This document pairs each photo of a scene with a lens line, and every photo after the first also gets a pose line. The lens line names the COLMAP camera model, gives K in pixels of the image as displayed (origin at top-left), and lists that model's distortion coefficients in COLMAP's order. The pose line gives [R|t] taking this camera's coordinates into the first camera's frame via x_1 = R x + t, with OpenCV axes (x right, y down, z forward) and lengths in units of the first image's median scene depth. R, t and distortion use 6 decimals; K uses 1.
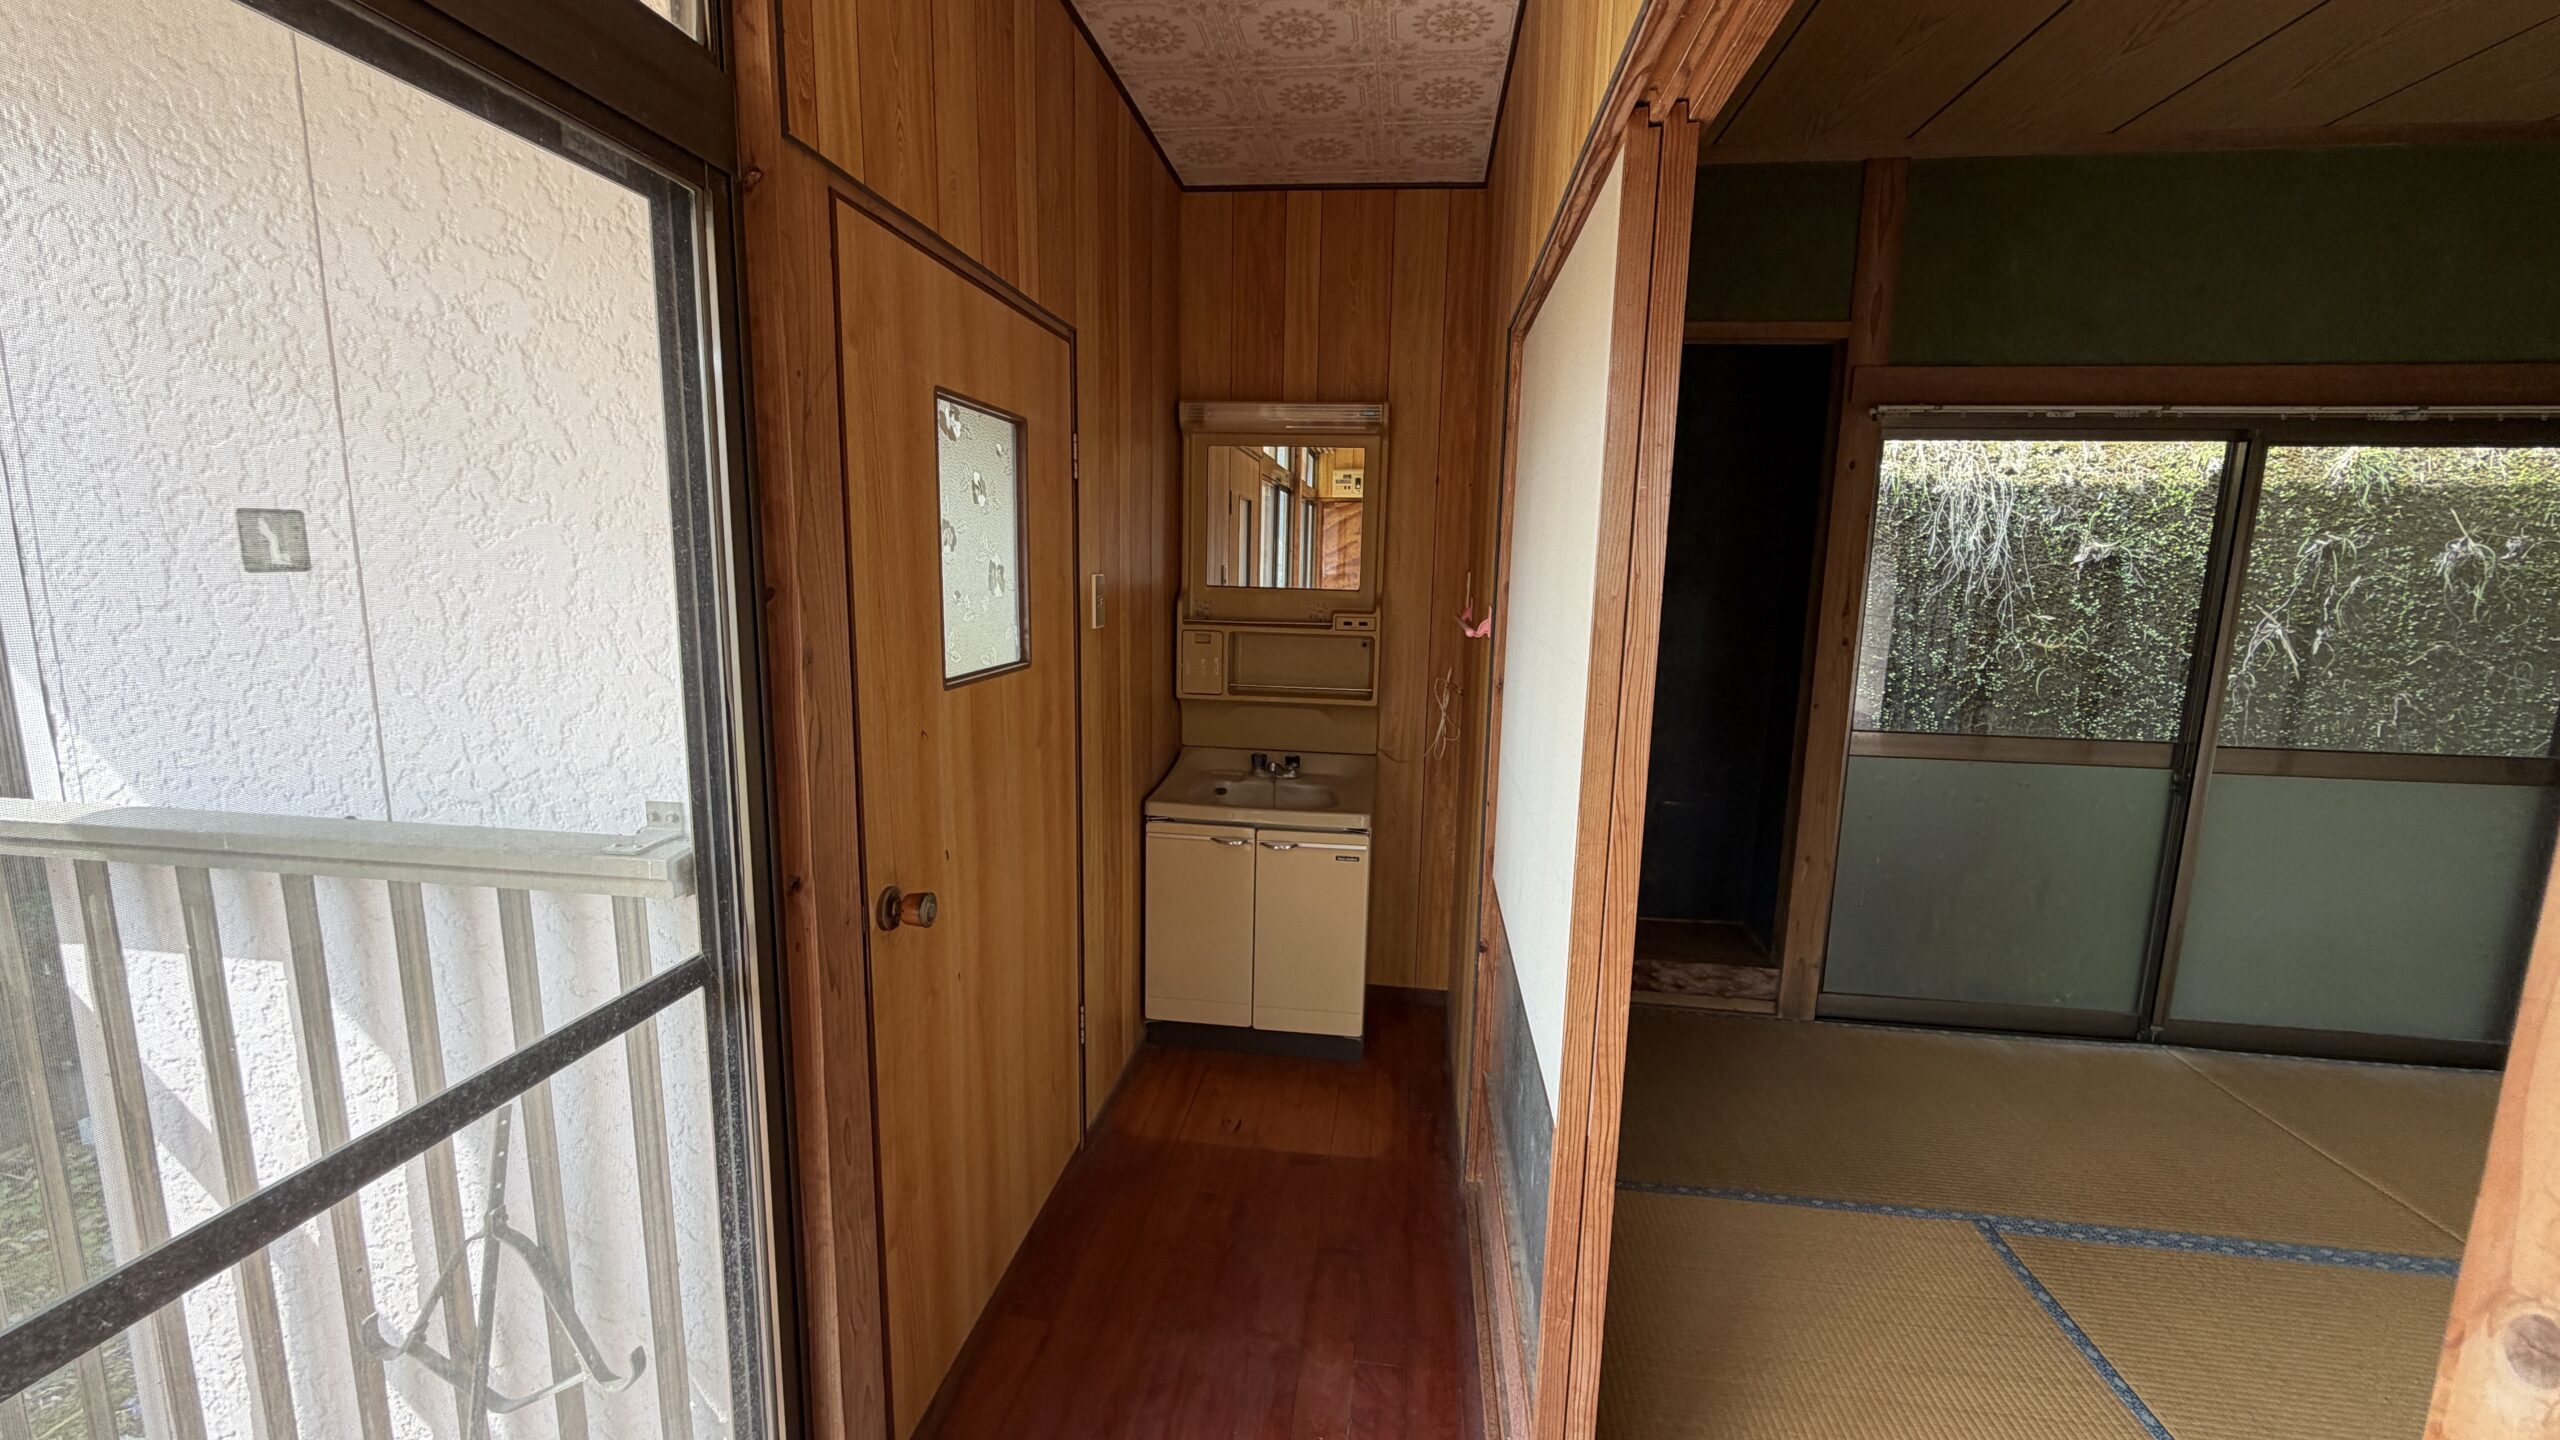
lens RADIAL K [[1019.1, 0, 1277.3], [0, 1019.1, 723.8], [0, 0, 1]] dist [0.000987, 0.000322]
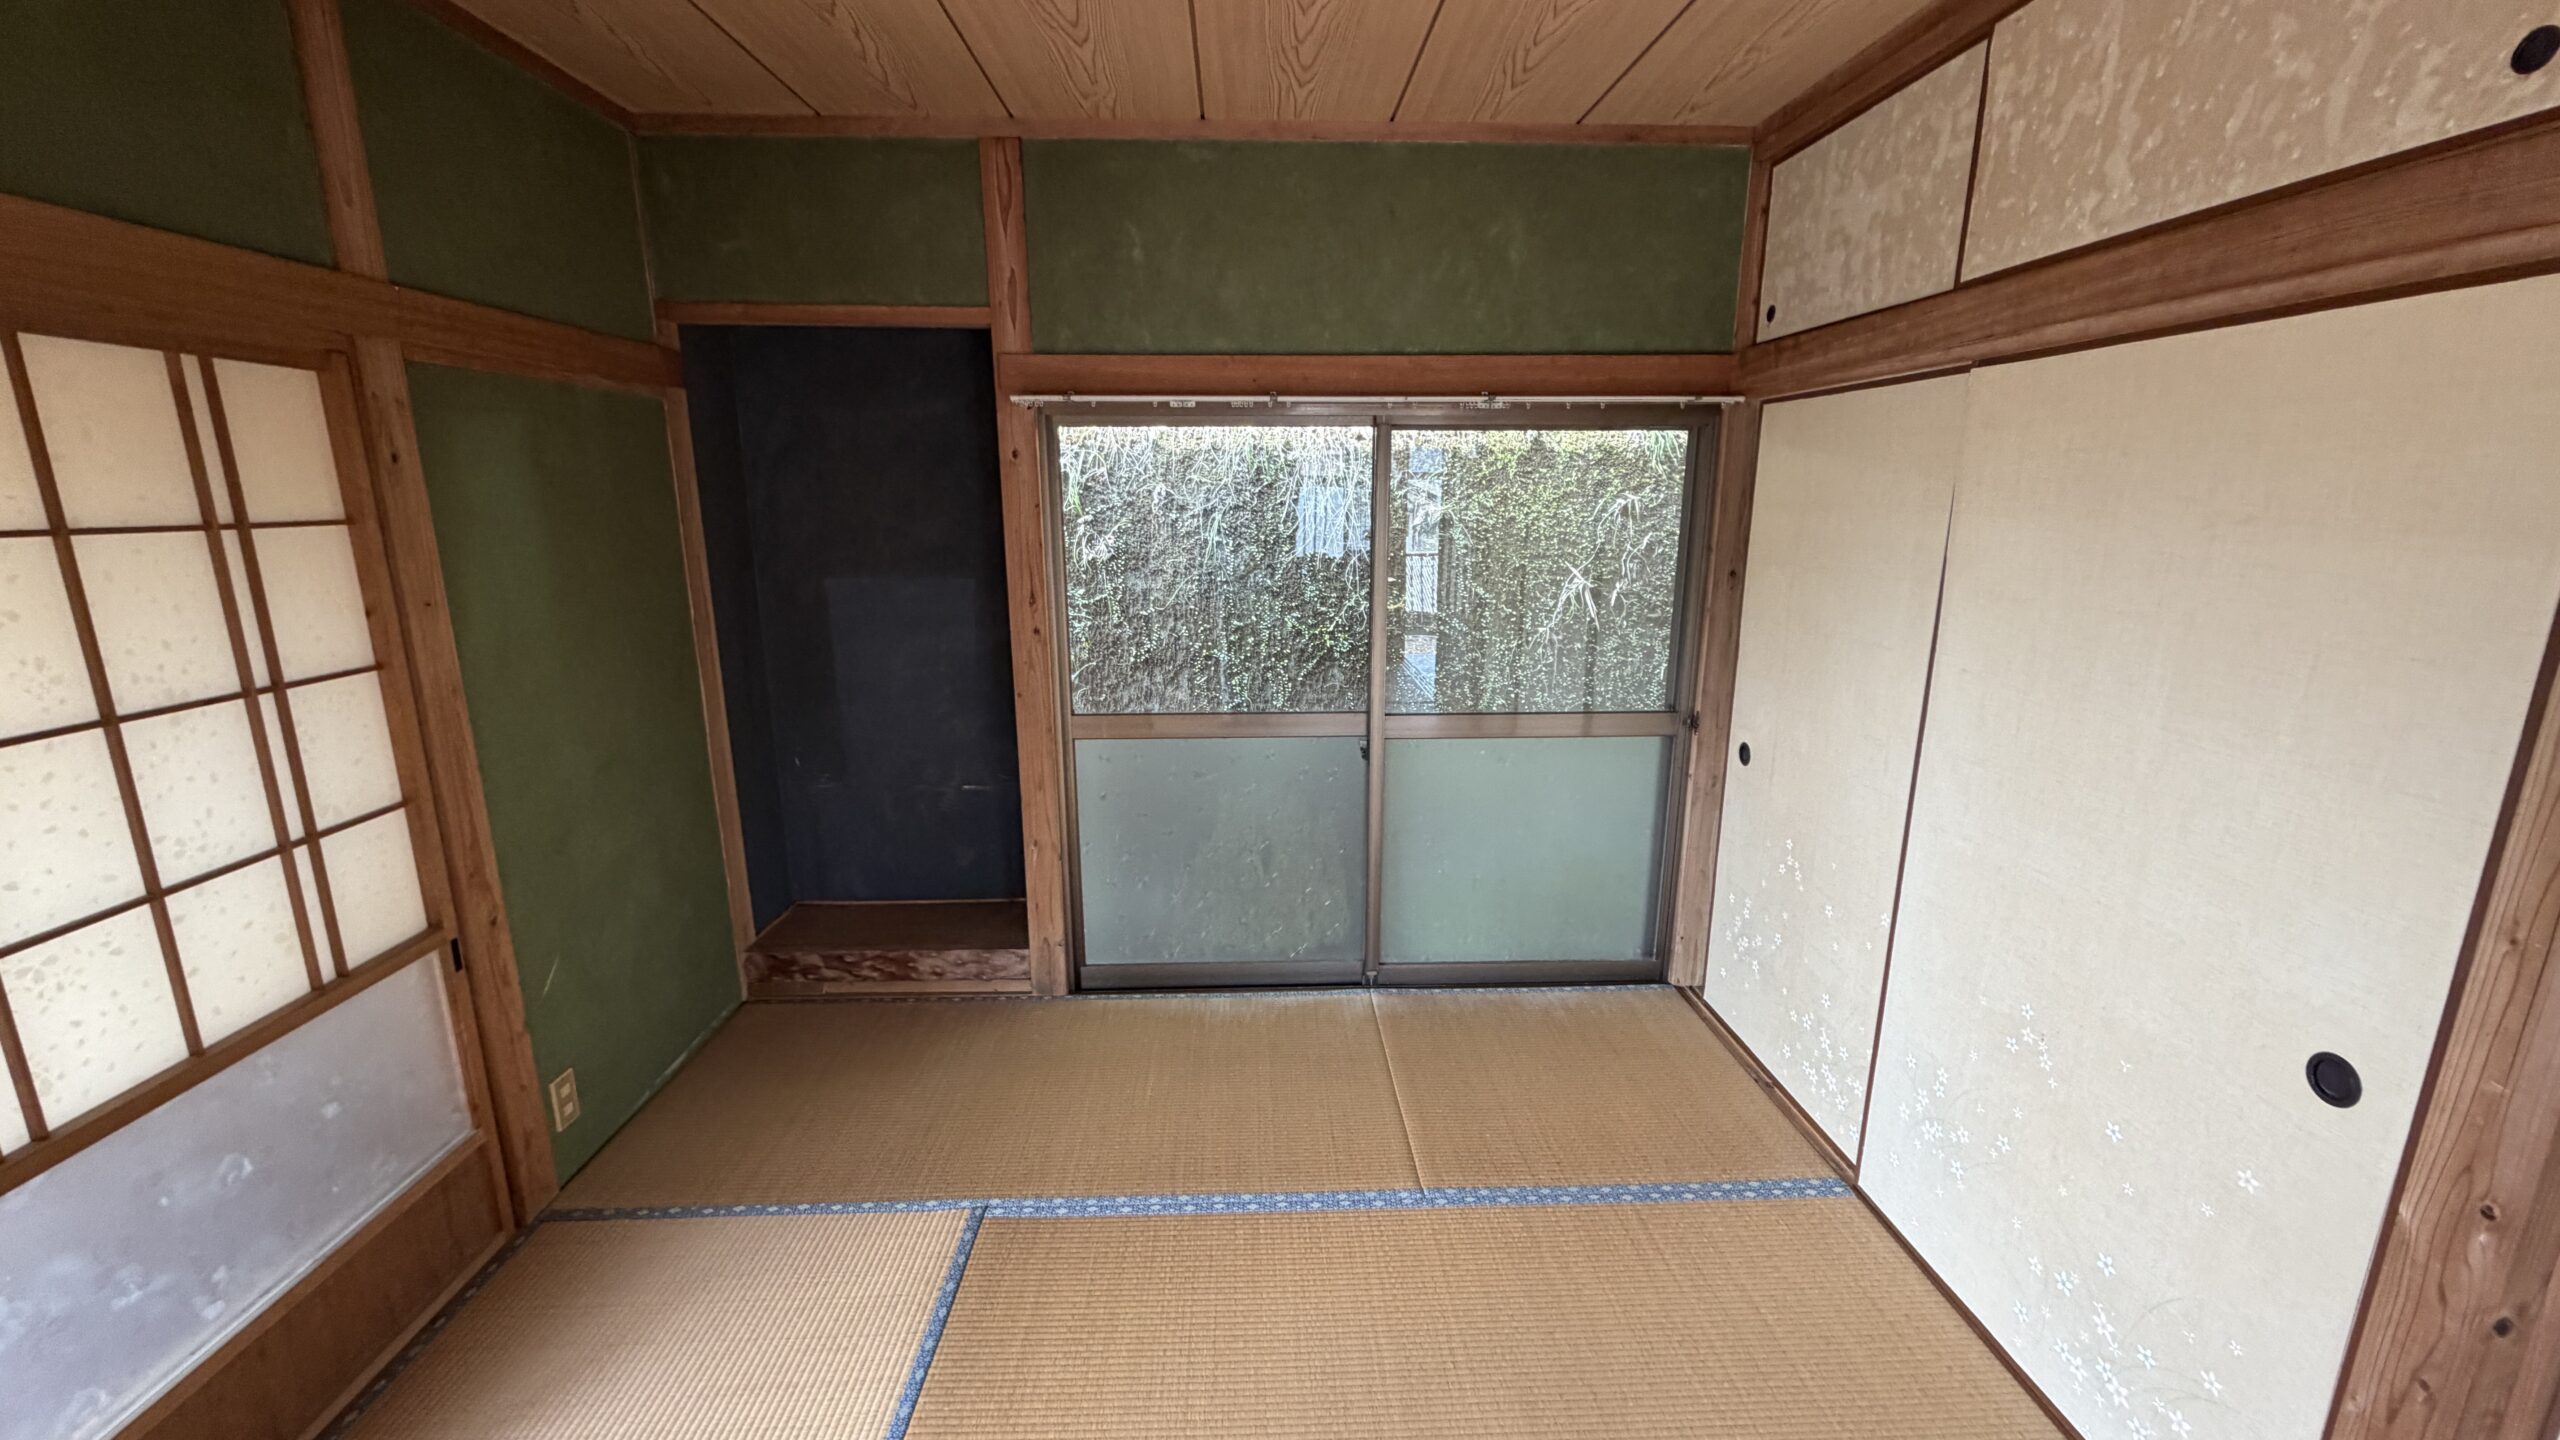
lens RADIAL K [[1019.1, 0, 1276.0], [0, 1019.1, 717.8], [0, 0, 1]] dist [0.000987, 0.000322]
pose [[0.986335, -0.057124, 0.154532, 0.481814], [0.047081, 0.996582, 0.067886, -0.039206], [-0.157882, -0.059683, 0.985653, -0.026373]]
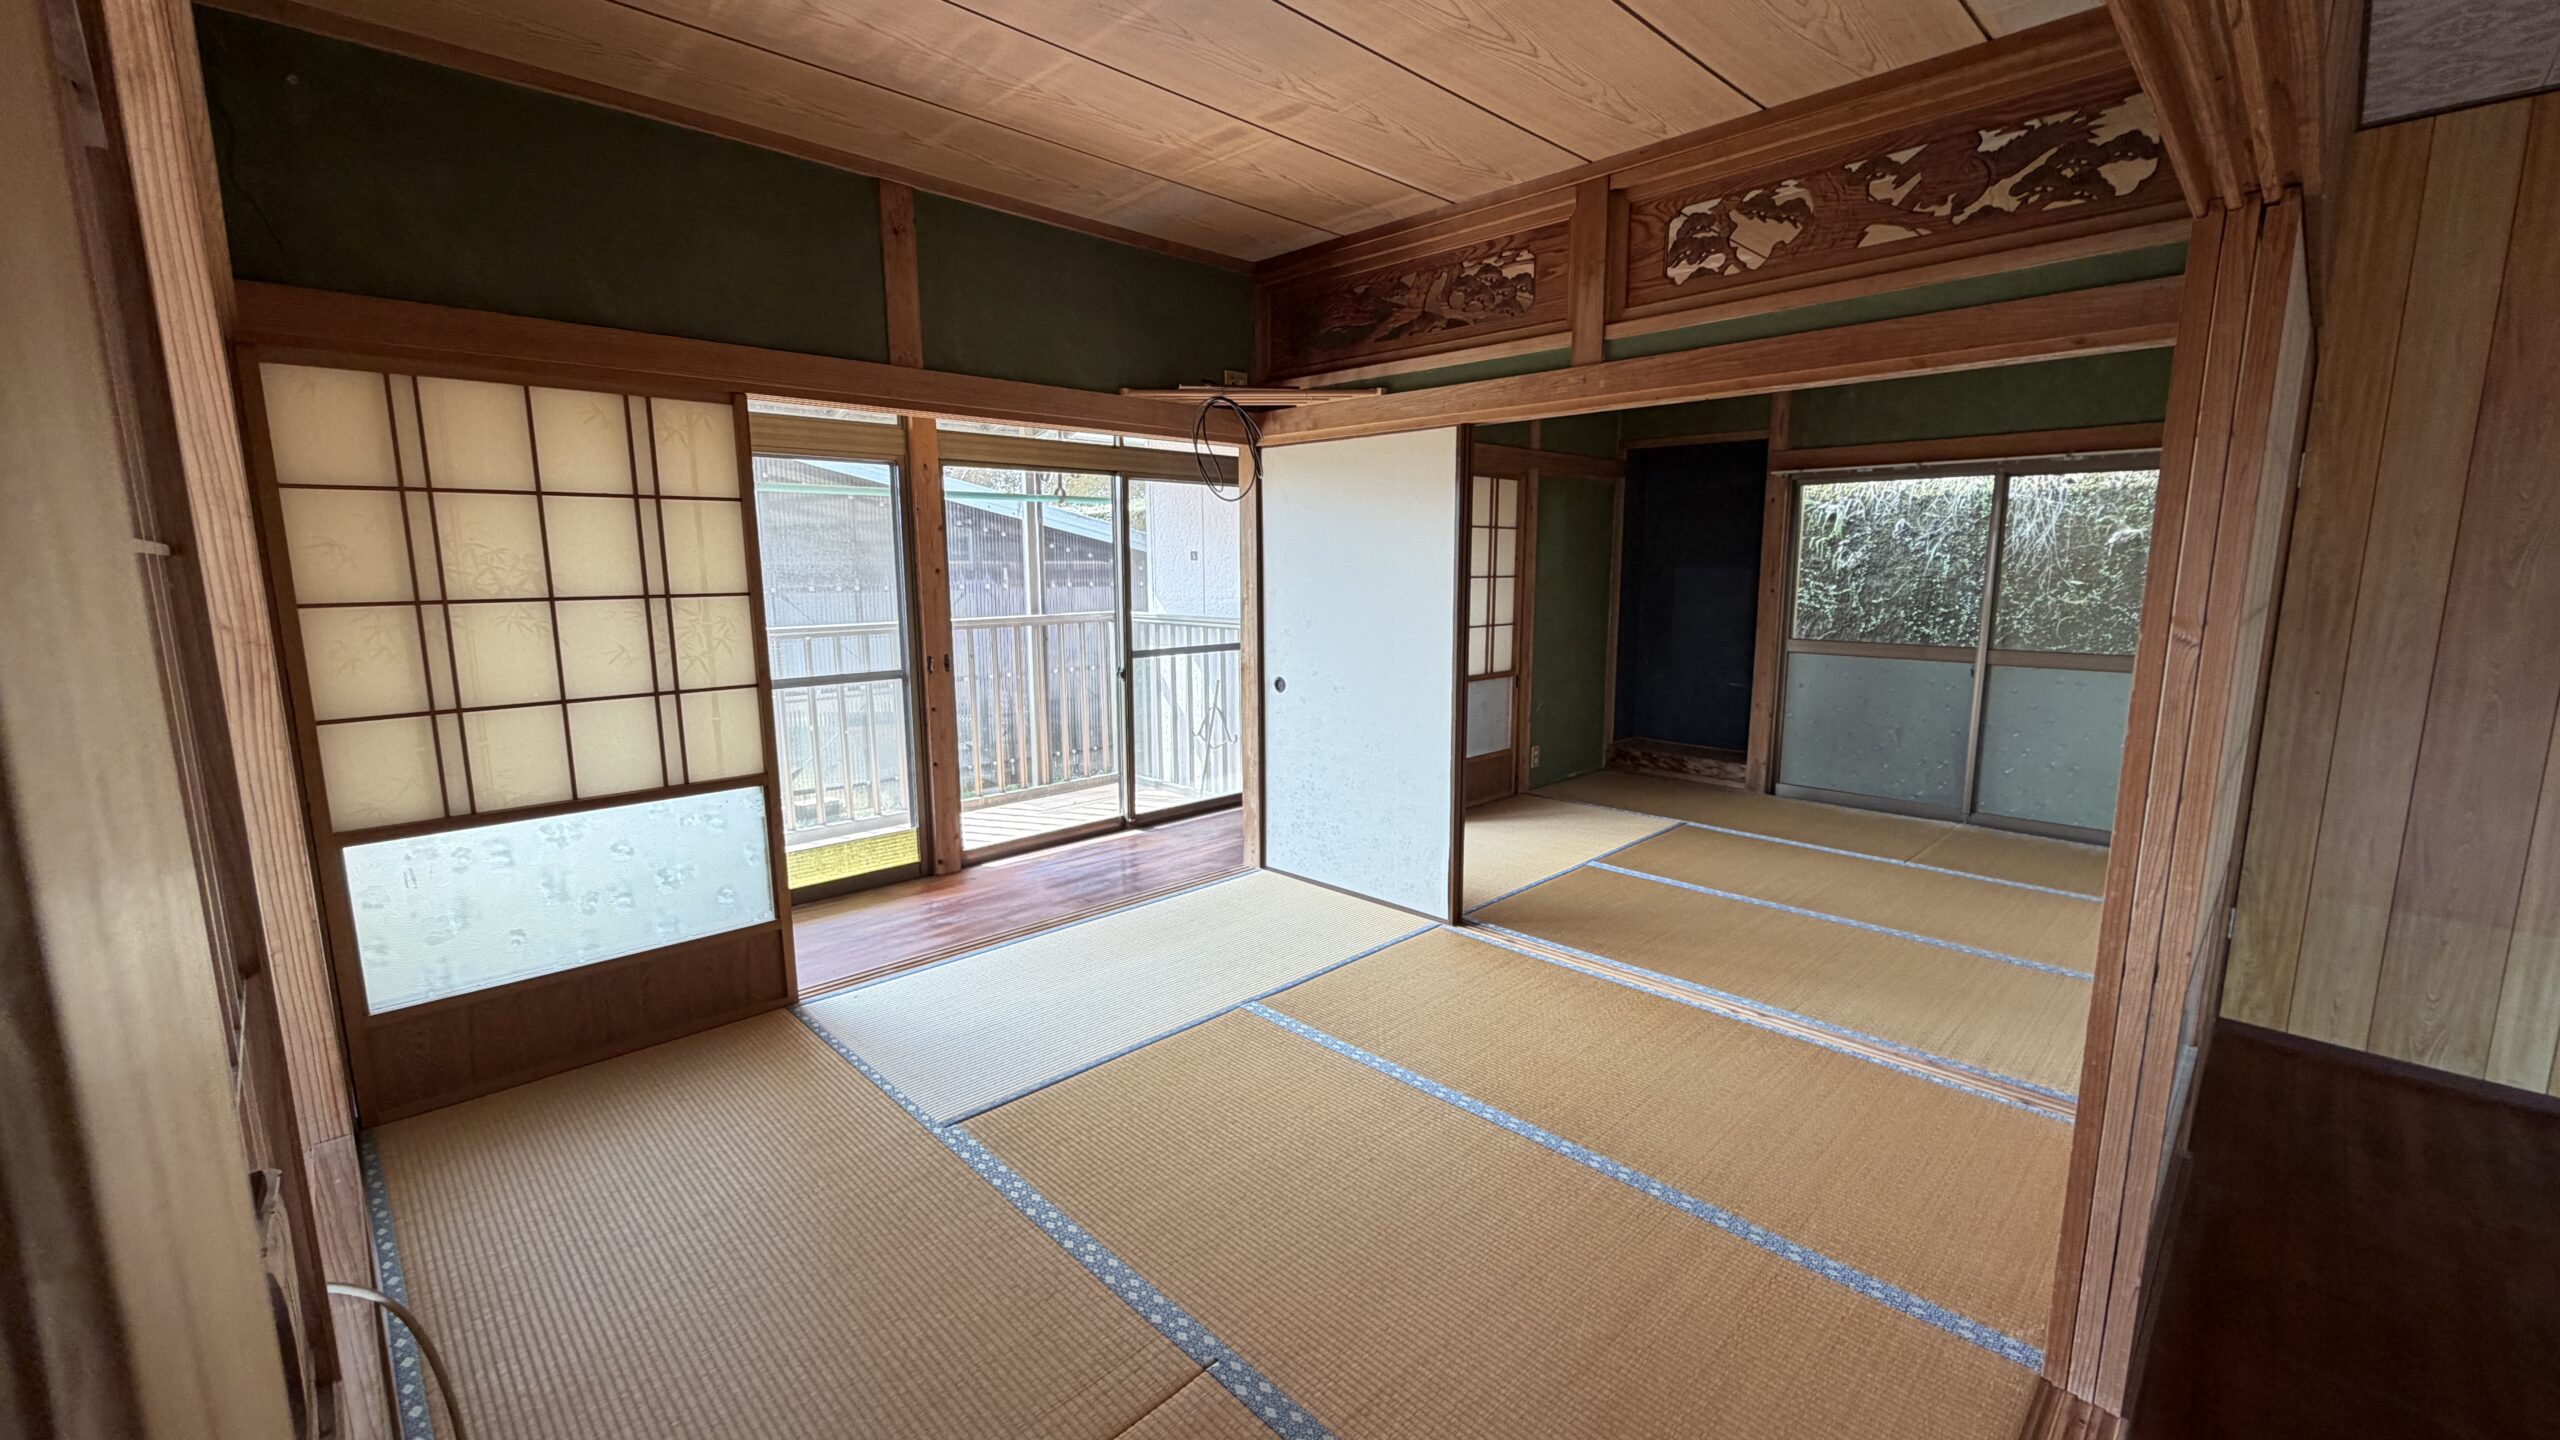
lens RADIAL K [[1019.1, 0, 1282.7], [0, 1019.1, 724.7], [0, 0, 1]] dist [0.000987, 0.000322]
pose [[0.787466, 0.075975, -0.611658, 0.787411], [-0.079513, 0.996604, 0.021422, 0.158245], [0.611208, 0.031765, 0.790832, -0.839639]]
